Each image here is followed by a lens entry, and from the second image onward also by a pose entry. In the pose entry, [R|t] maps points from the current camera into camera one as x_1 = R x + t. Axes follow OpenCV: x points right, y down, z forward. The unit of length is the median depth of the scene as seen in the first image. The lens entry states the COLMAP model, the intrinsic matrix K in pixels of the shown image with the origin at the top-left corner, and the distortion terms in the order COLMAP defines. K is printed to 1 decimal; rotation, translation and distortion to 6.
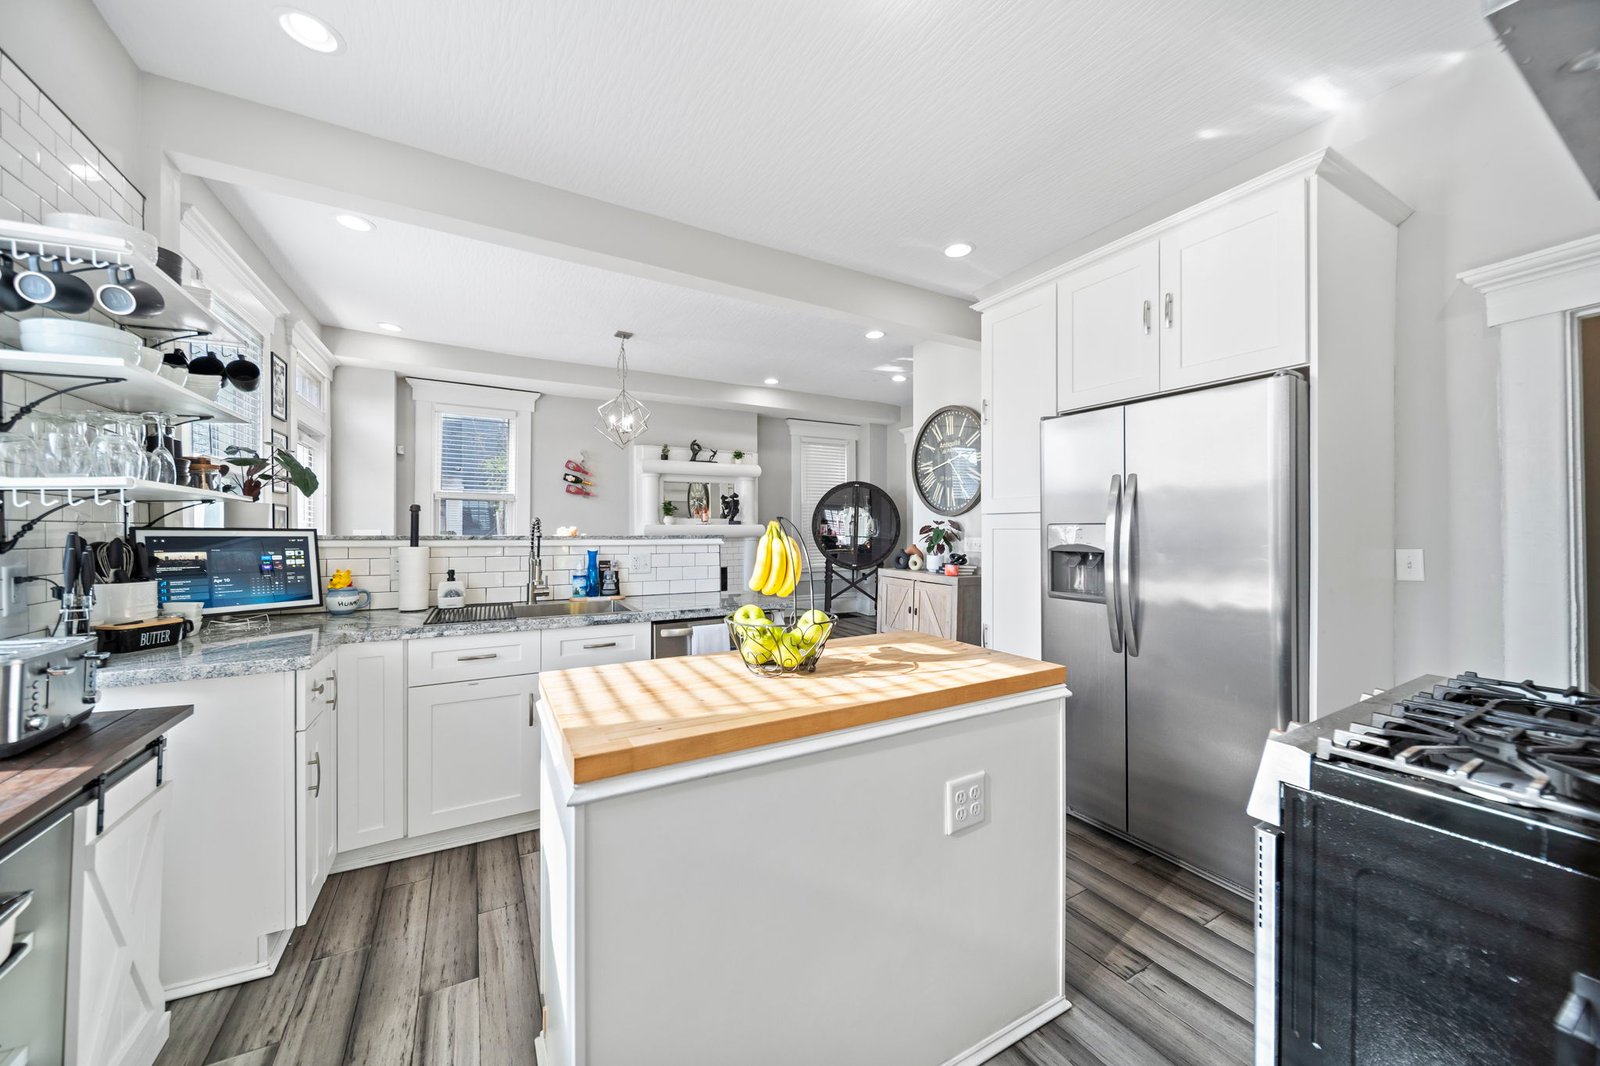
lens RADIAL K [[587.1, 0, 803.7], [0, 587.1, 526.4], [0, 0, 1]] dist [-0.000160, -0.000016]
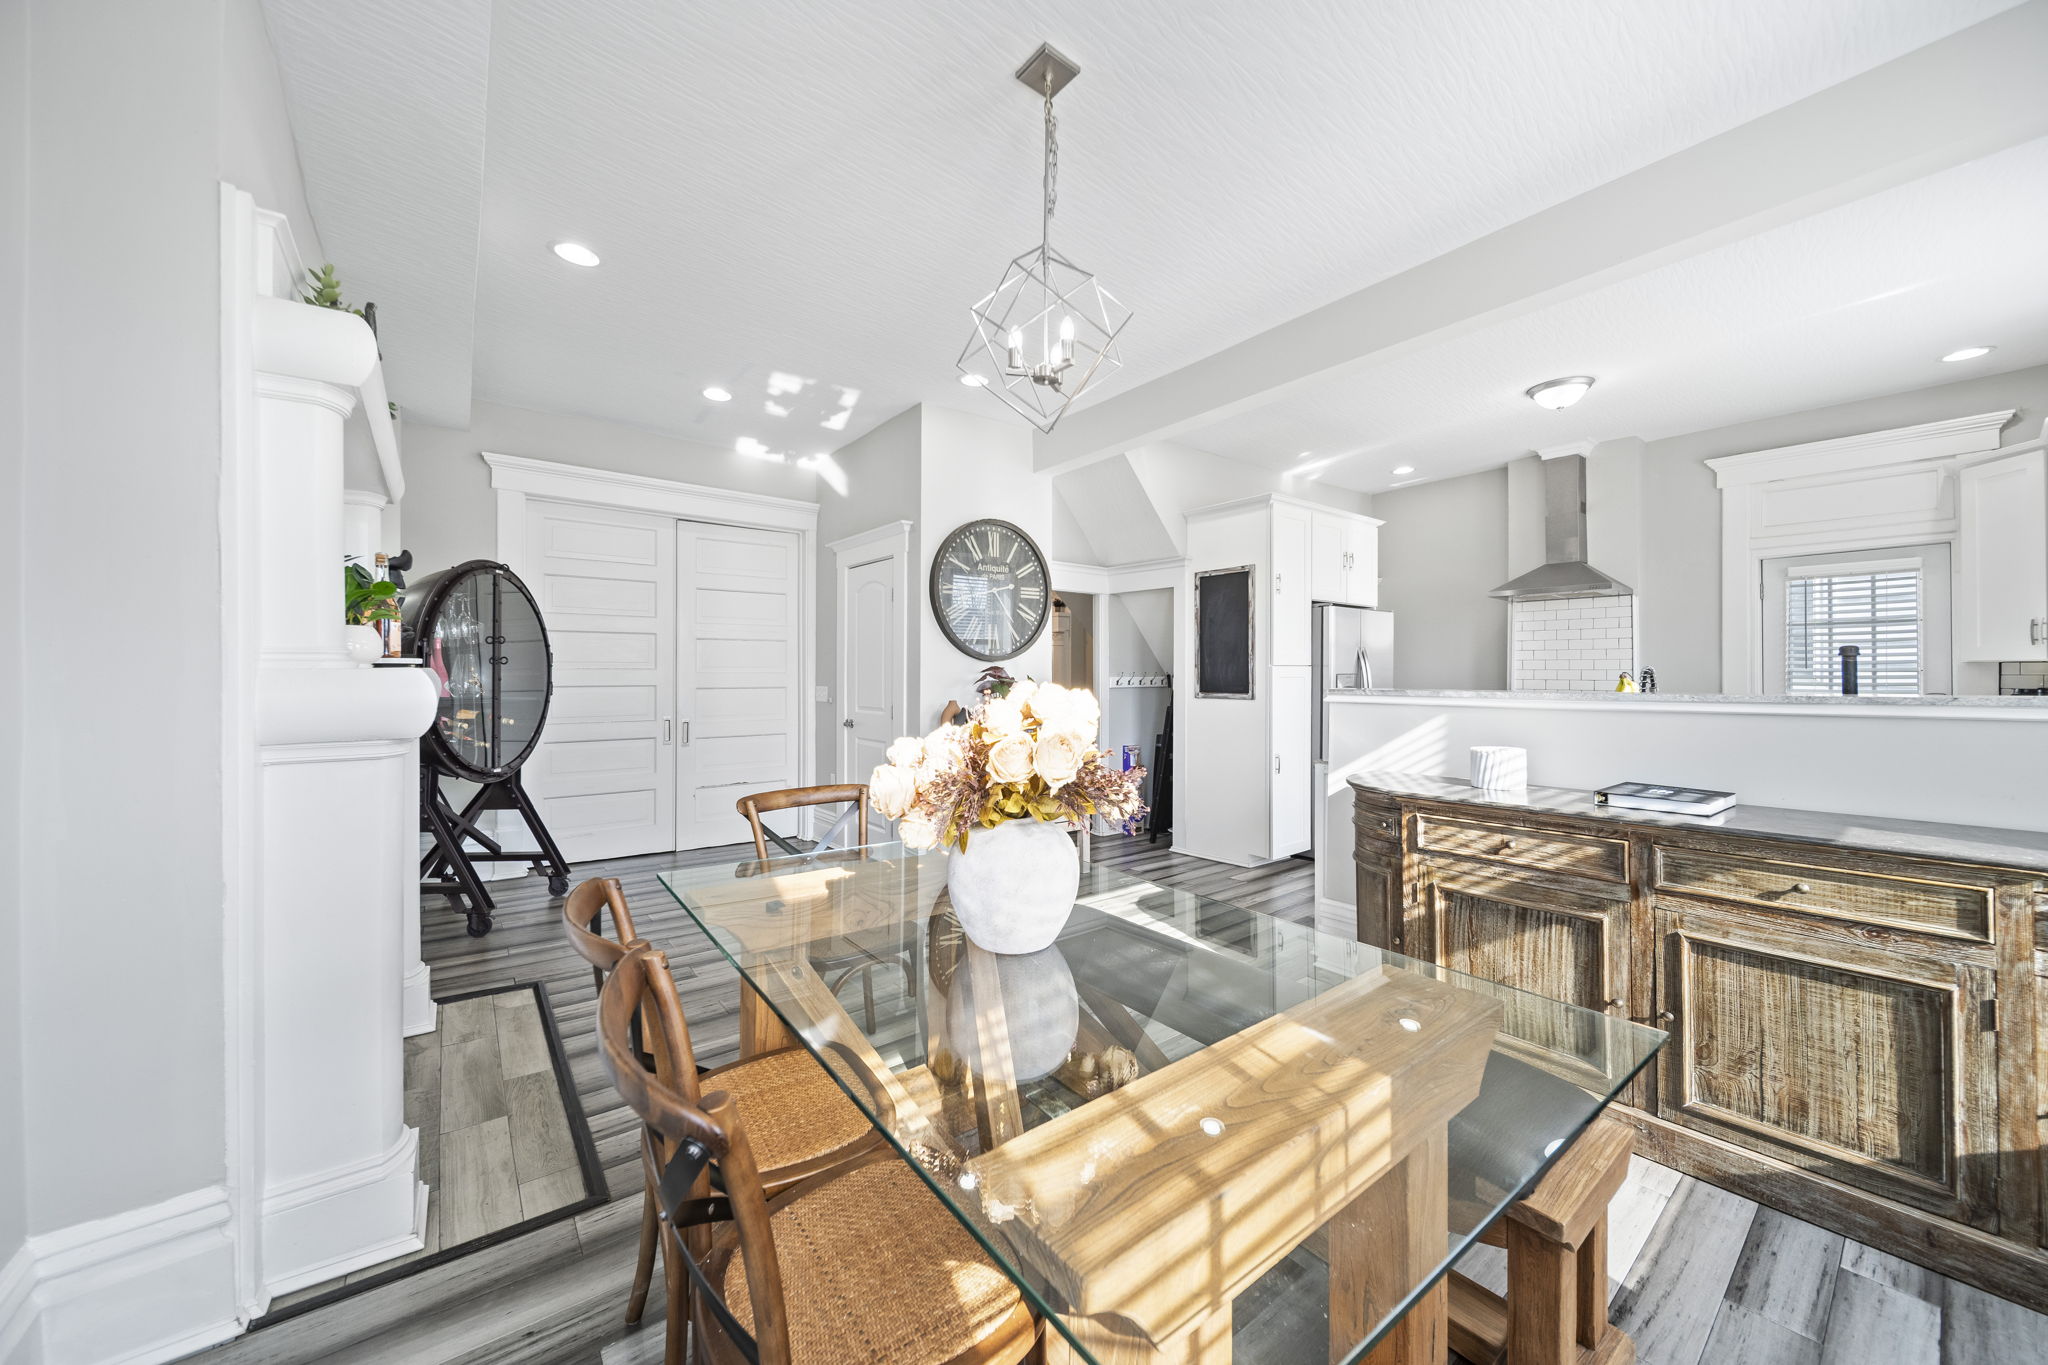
lens RADIAL K [[751.5, 0, 1027.3], [0, 751.5, 673.2], [0, 0, 1]] dist [-0.000160, -0.000016]
pose [[-0.145422, -0.002525, 0.989366, -0.735614], [-0.000406, 0.999997, 0.002492, -0.005081], [-0.989370, -0.000039, -0.145423, 1.101921]]
